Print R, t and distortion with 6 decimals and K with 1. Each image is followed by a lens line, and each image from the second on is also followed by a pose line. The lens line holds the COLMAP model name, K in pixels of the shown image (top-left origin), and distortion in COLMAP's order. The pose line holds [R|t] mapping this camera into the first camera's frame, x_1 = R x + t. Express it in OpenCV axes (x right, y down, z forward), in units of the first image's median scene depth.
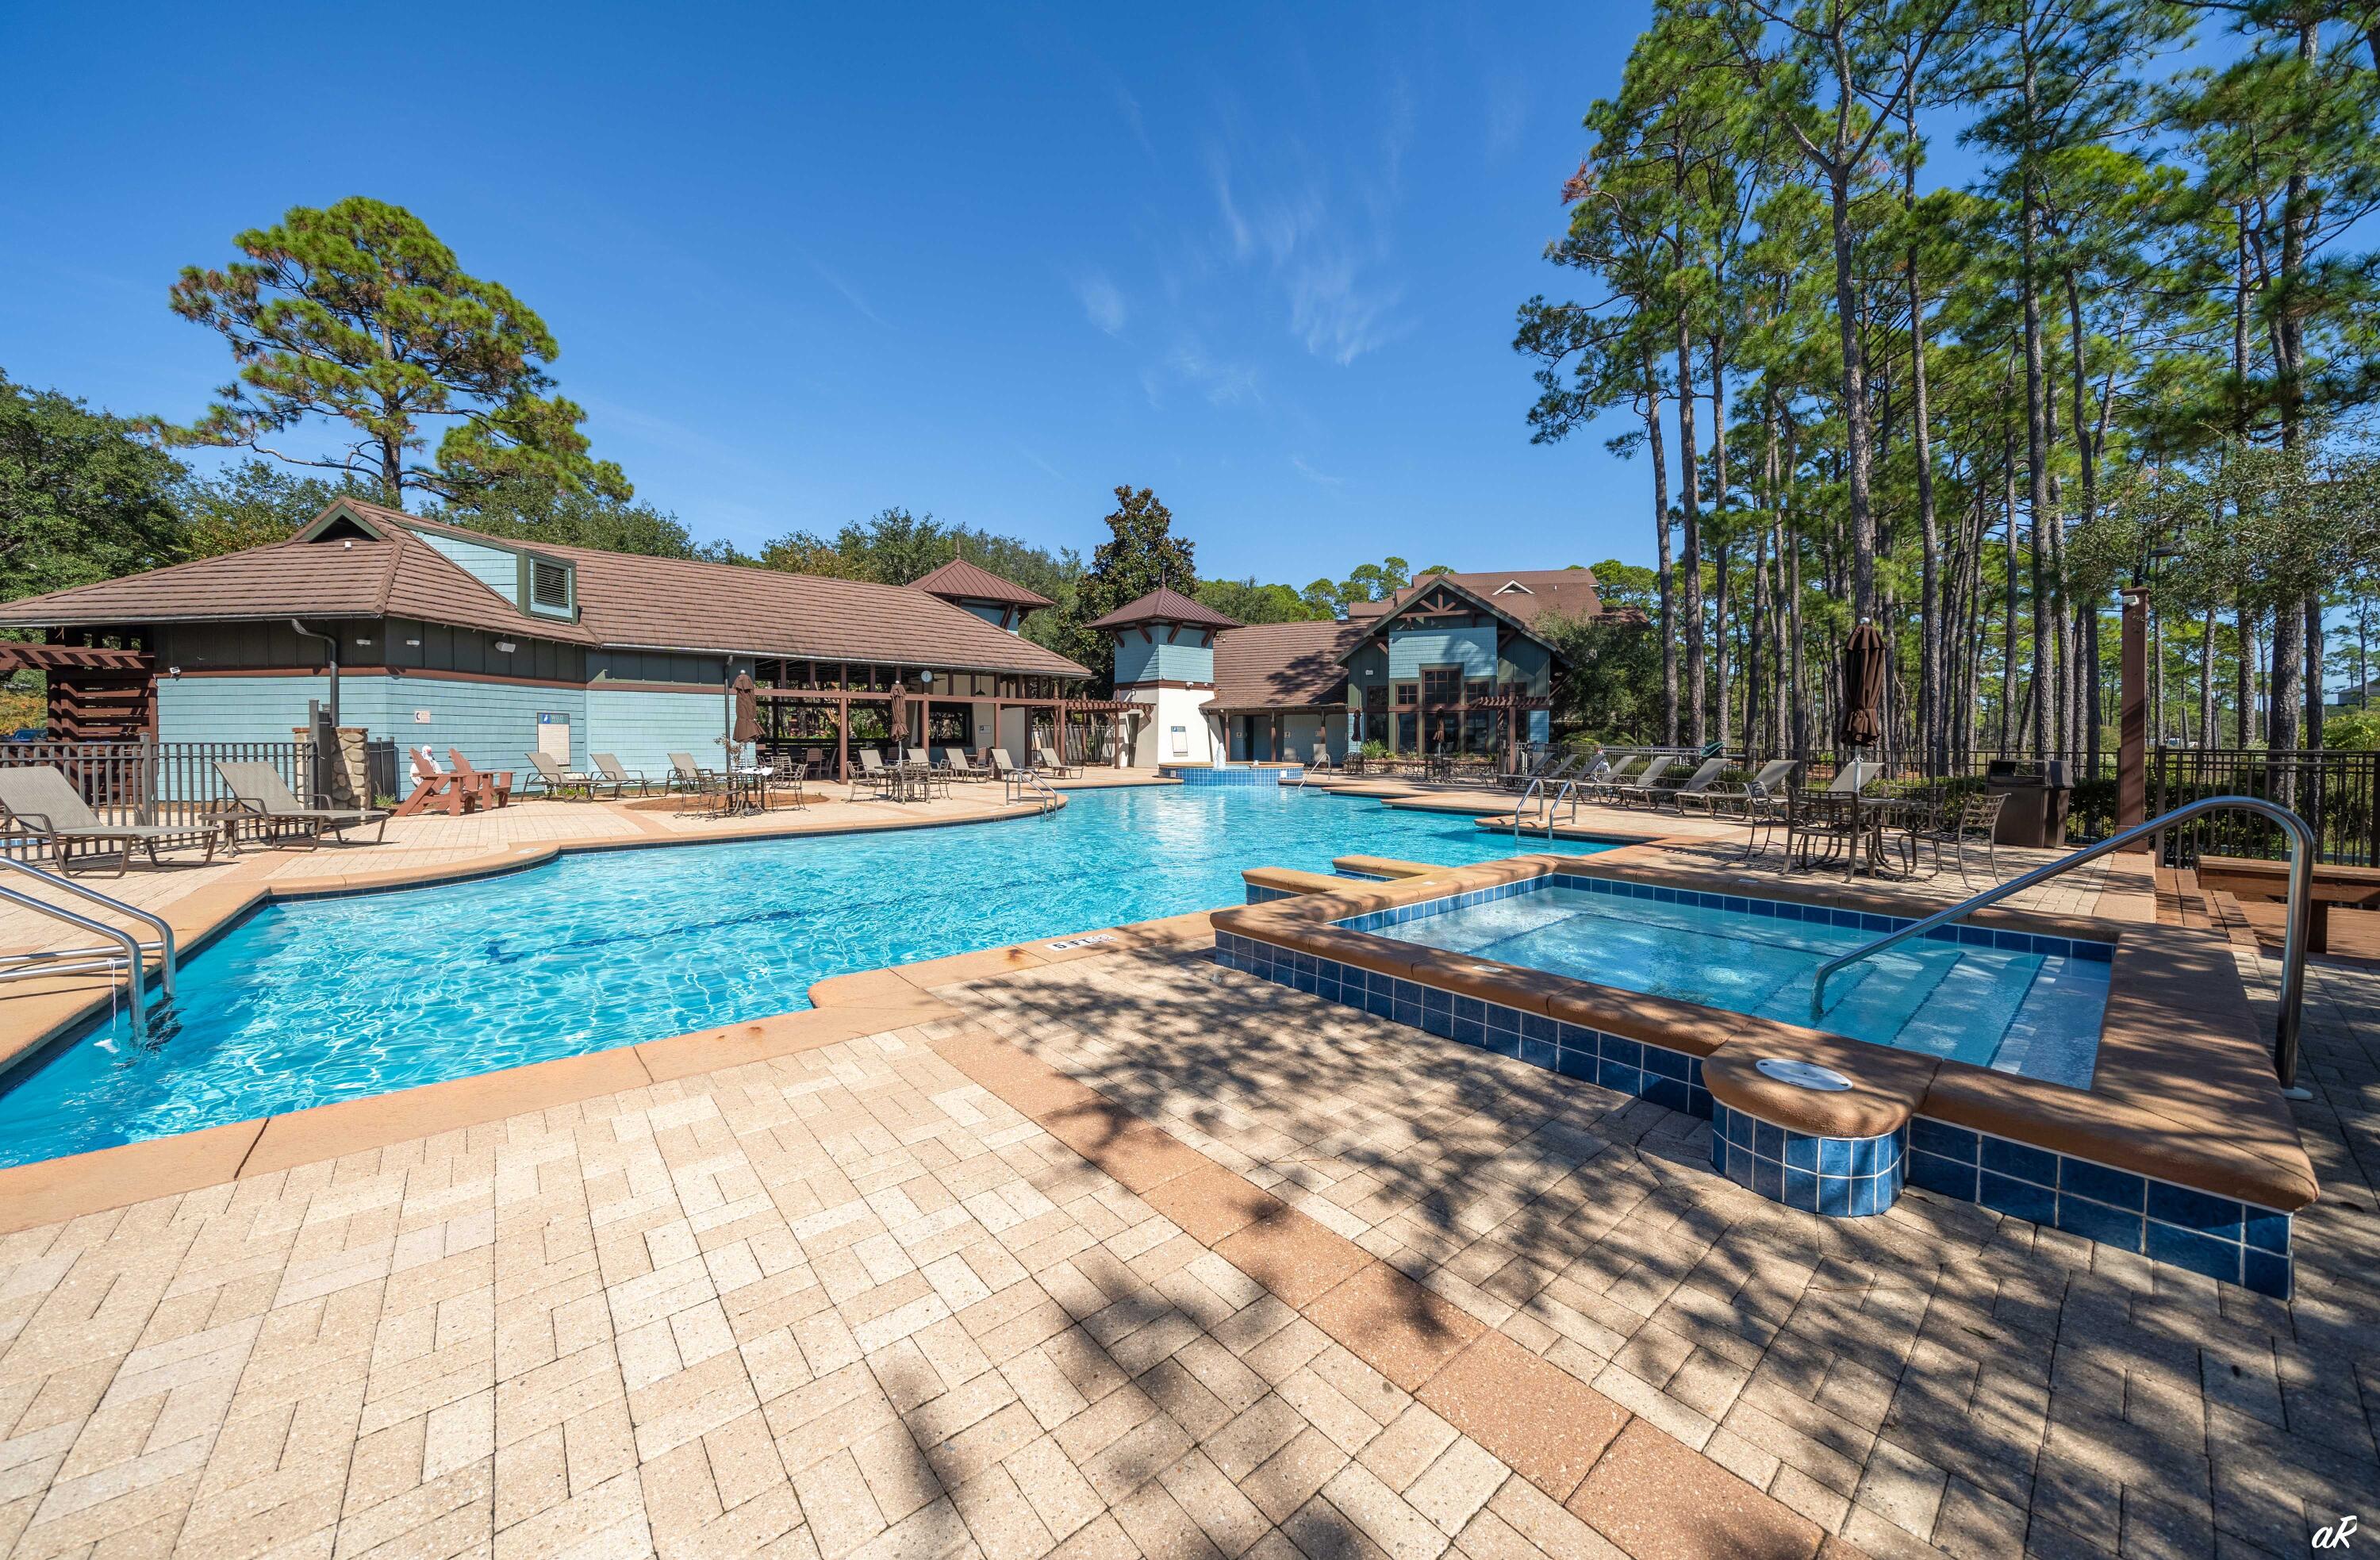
lens RADIAL K [[841.3, 0, 1173.6], [0, 841.3, 742.1], [0, 0, 1]] dist [0.001209, -0.000233]
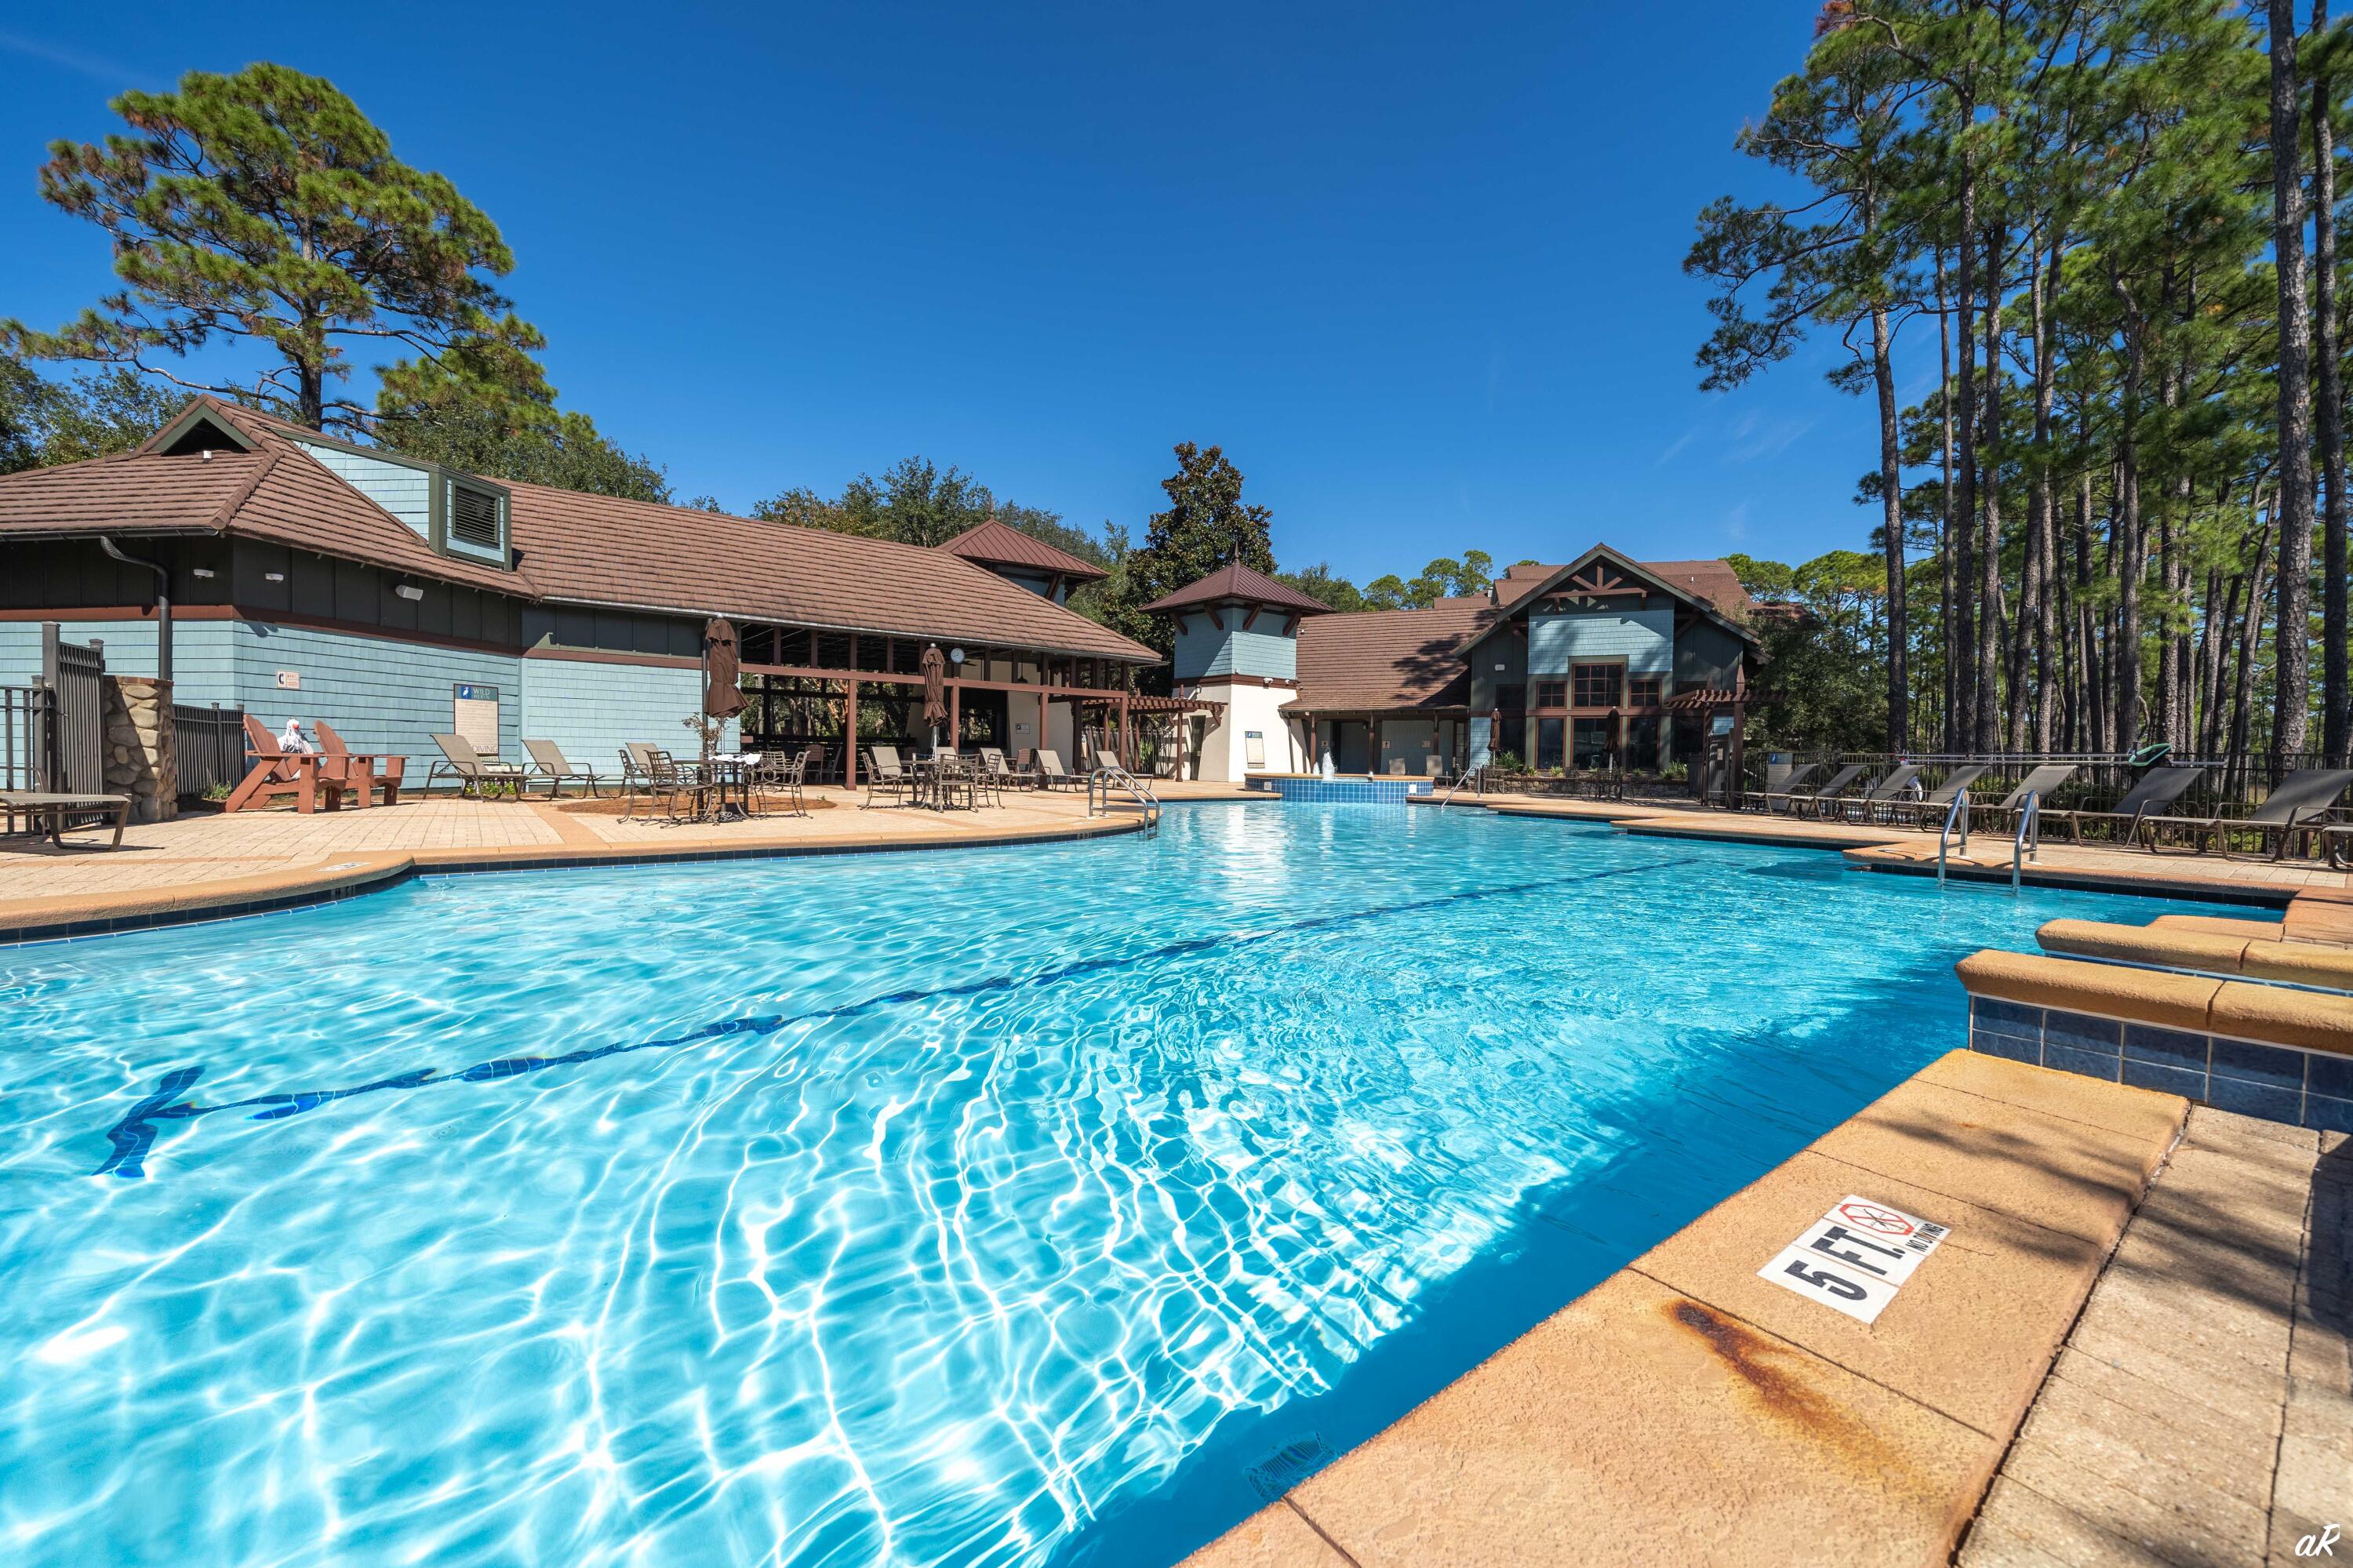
lens RADIAL K [[904.4, 0, 1176.4], [0, 904.4, 772.2], [0, 0, 1]] dist [-0.001034, 0.000617]
pose [[0.999683, 0.020249, -0.014951, -0.064798], [-0.020109, 0.999753, 0.009470, 0.016487], [0.015139, -0.009166, 0.999843, 0.136434]]
